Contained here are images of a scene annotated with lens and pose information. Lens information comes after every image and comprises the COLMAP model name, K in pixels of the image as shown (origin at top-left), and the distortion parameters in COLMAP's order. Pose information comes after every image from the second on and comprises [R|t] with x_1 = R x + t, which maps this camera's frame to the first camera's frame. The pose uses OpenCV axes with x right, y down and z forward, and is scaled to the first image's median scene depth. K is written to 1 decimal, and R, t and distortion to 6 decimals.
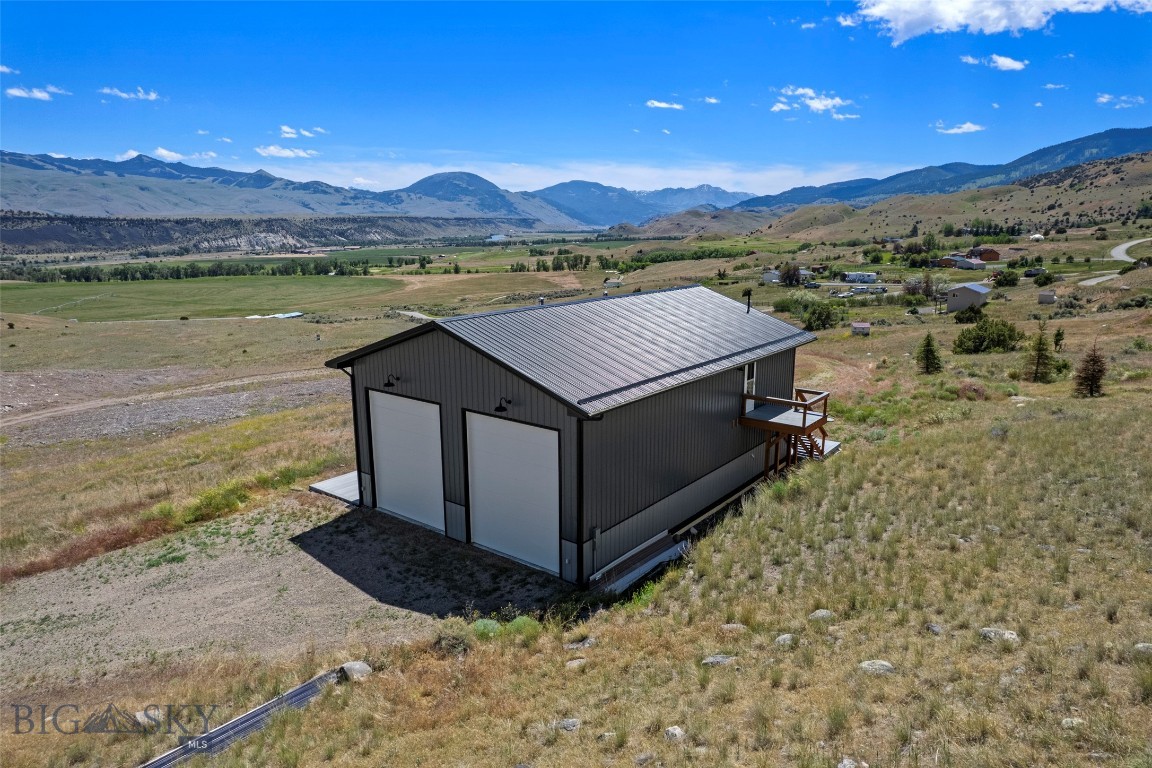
lens RADIAL K [[739.0, 0, 578.1], [0, 739.0, 385.6], [0, 0, 1]] dist [-0.082294, 0.076079]
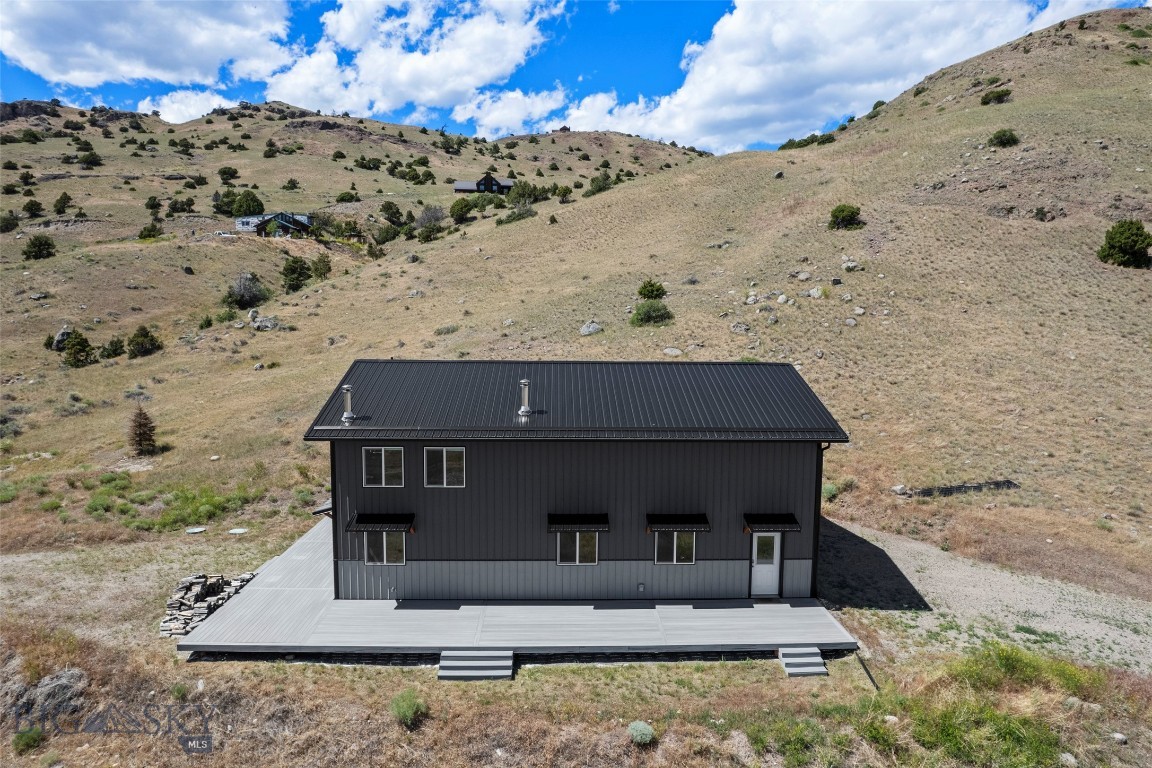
lens RADIAL K [[739.0, 0, 578.1], [0, 739.0, 385.6], [0, 0, 1]] dist [-0.082294, 0.076079]
pose [[-0.633828, -0.075867, 0.769744, -0.176124], [0.159187, 0.961079, 0.225804, -0.073625], [-0.756916, 0.265654, -0.597082, 0.381763]]
